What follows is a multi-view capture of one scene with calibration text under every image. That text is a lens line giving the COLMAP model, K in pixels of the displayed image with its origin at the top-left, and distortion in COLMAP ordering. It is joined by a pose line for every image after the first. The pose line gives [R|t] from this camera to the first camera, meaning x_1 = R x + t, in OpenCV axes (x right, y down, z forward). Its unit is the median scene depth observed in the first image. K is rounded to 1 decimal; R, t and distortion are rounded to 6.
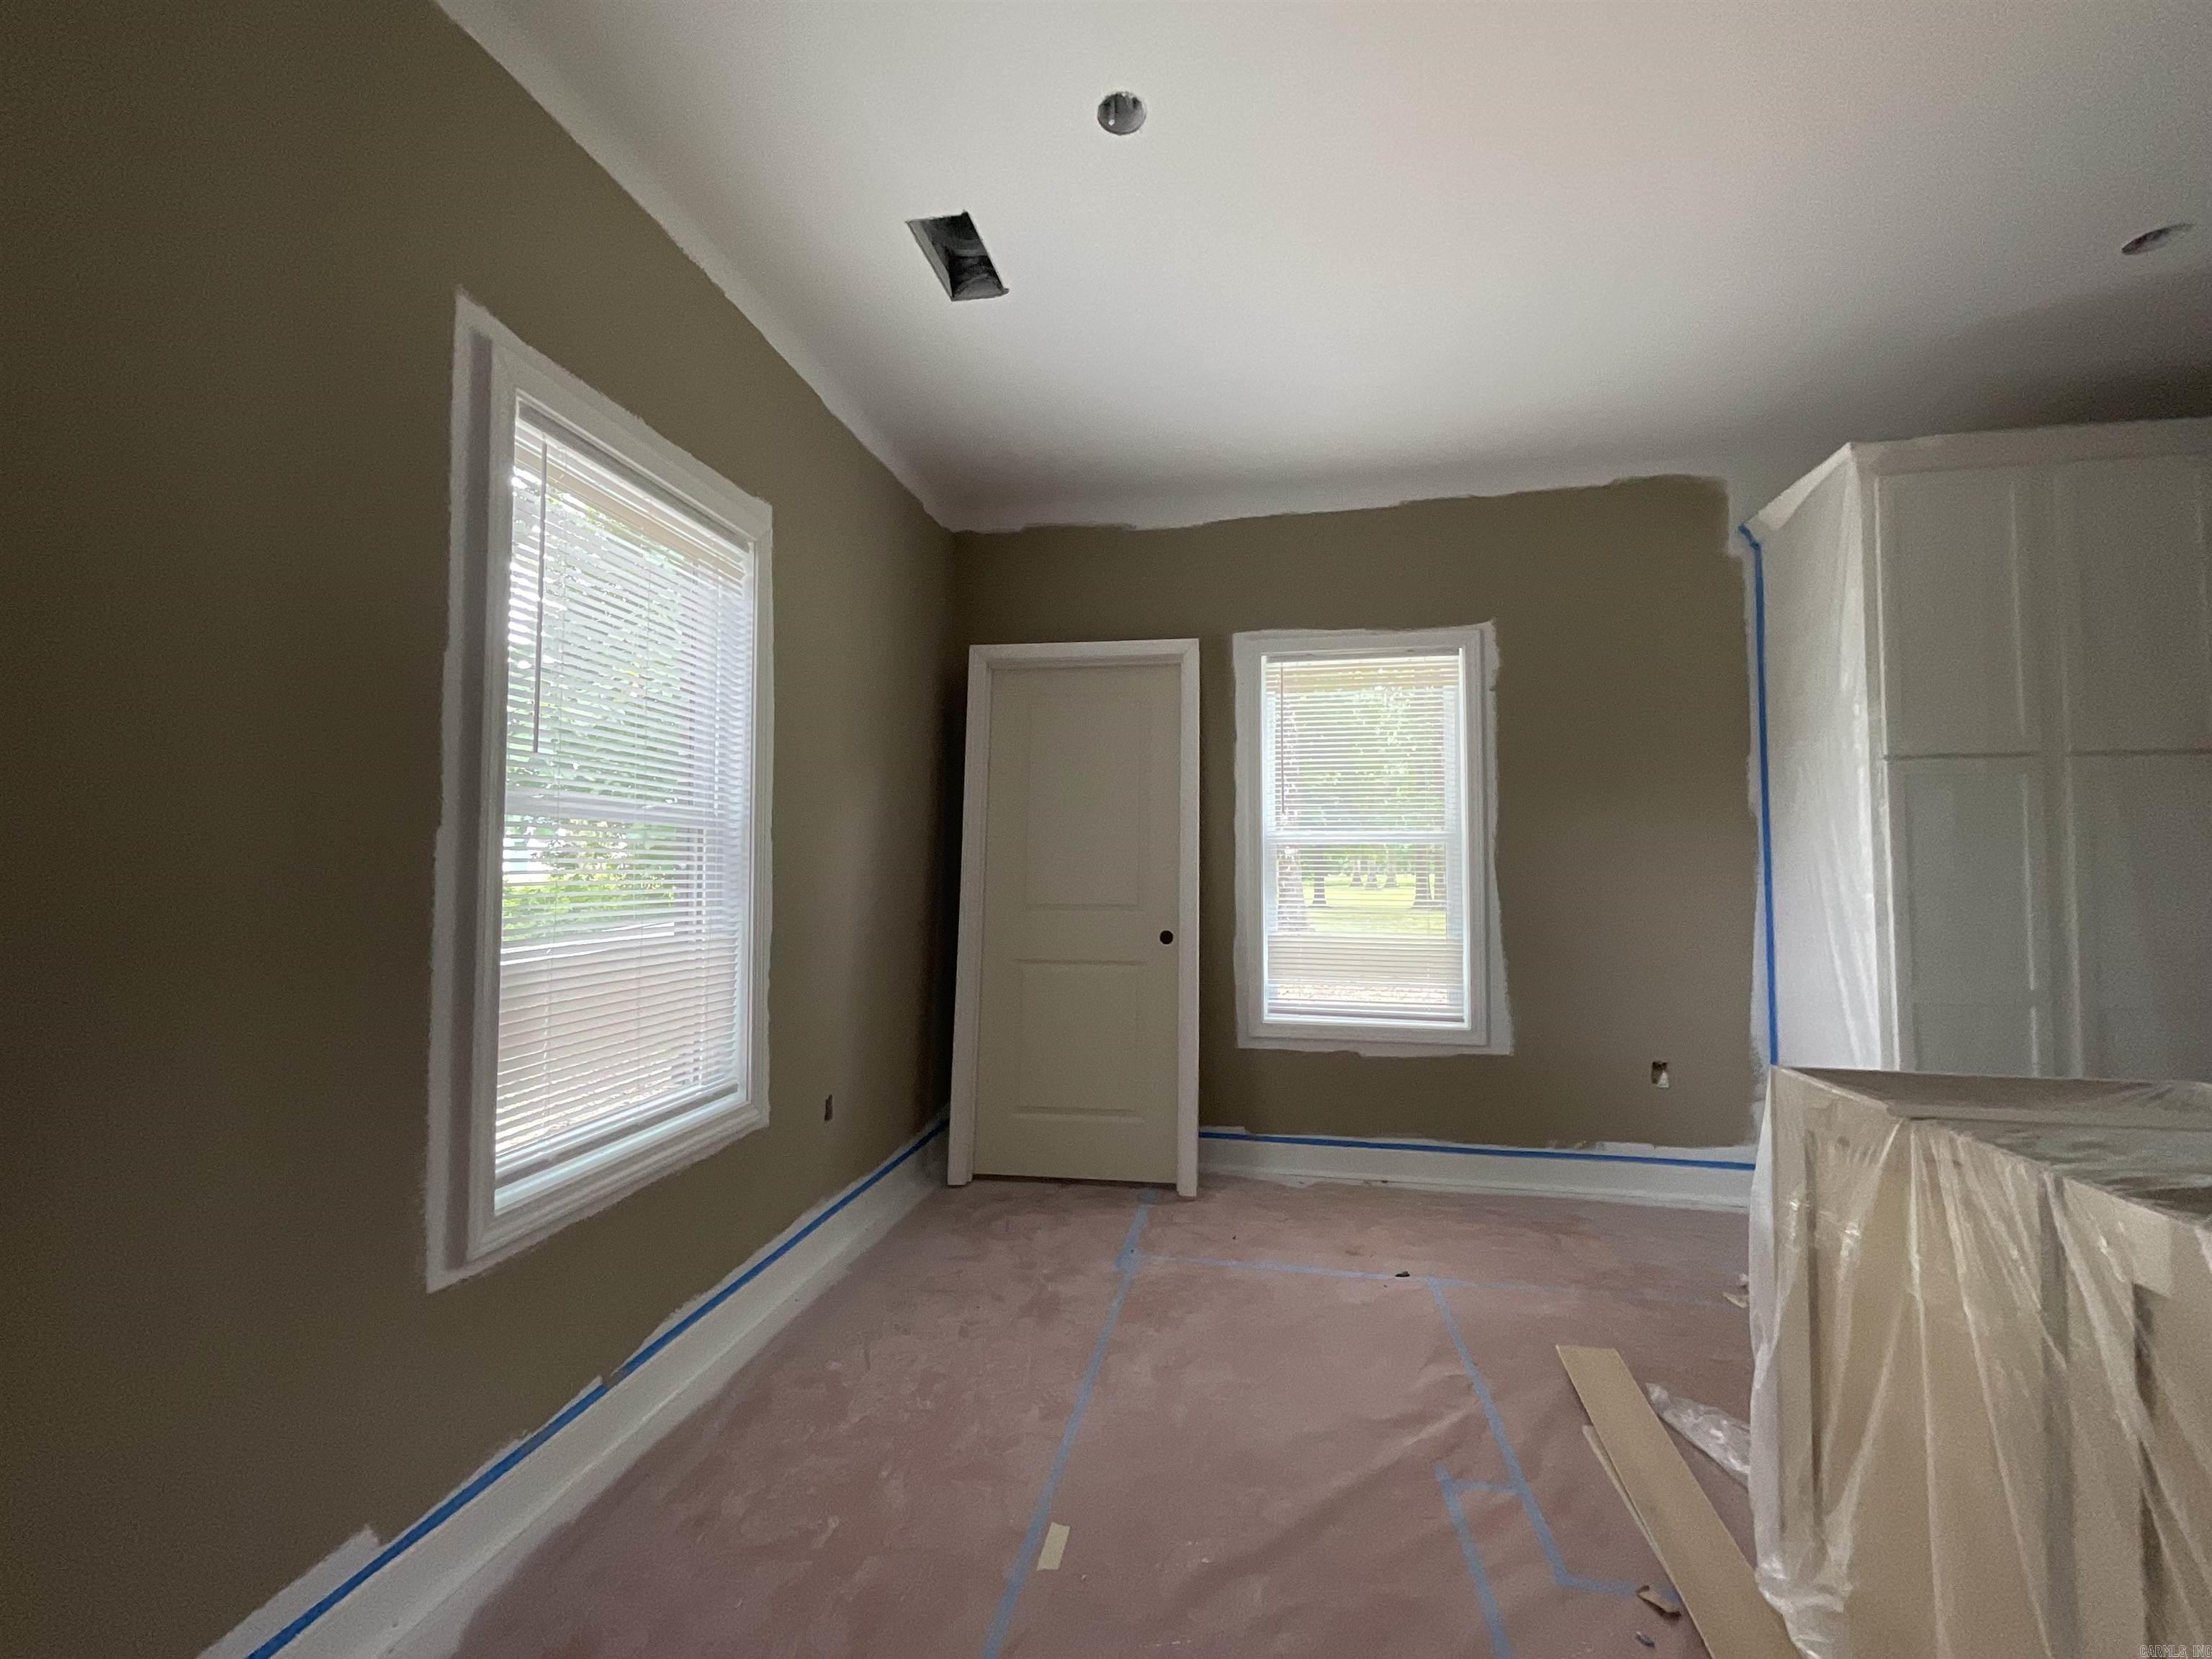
lens RADIAL K [[889.3, 0, 1107.2], [0, 889.3, 836.7], [0, 0, 1]] dist [-0.017244, 0.006012]
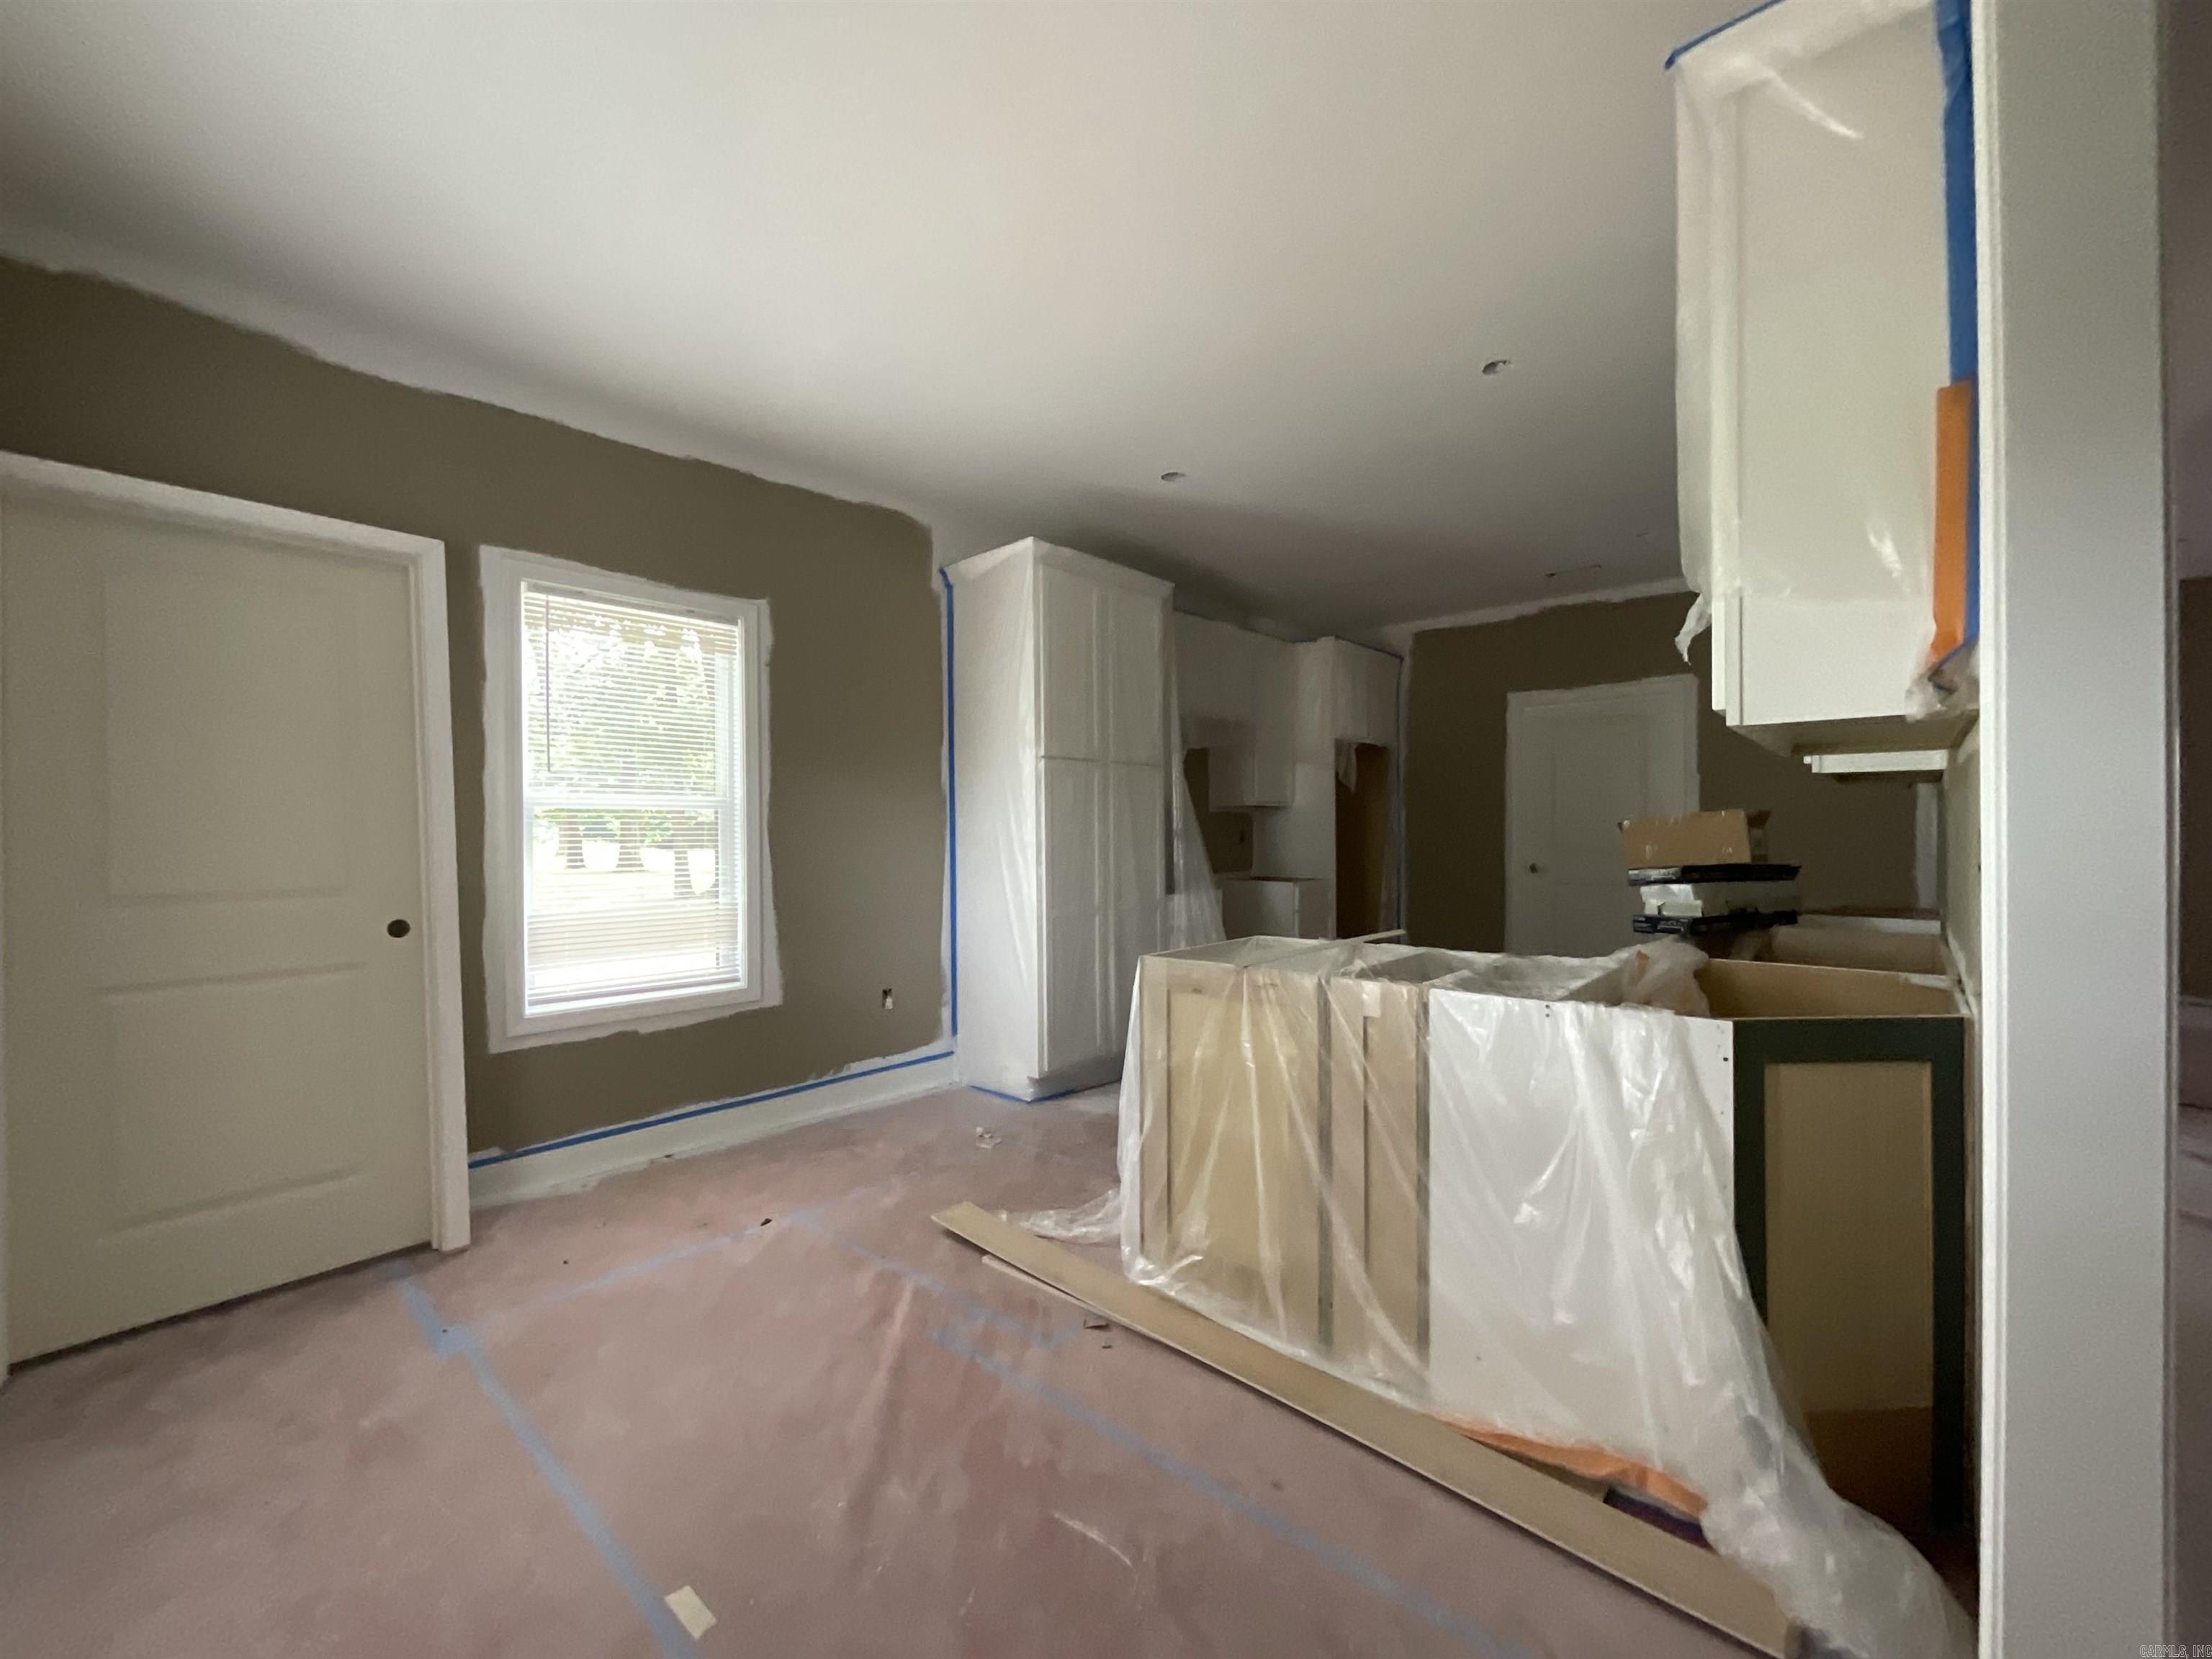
lens RADIAL K [[905.9, 0, 1089.1], [0, 905.9, 828.8], [0, 0, 1]] dist [-0.000917, -0.000306]
pose [[0.523427, -0.004016, 0.852061, -0.300595], [-0.023036, 0.999557, 0.018863, 0.000758], [-0.851759, -0.029501, 0.523102, 0.102483]]
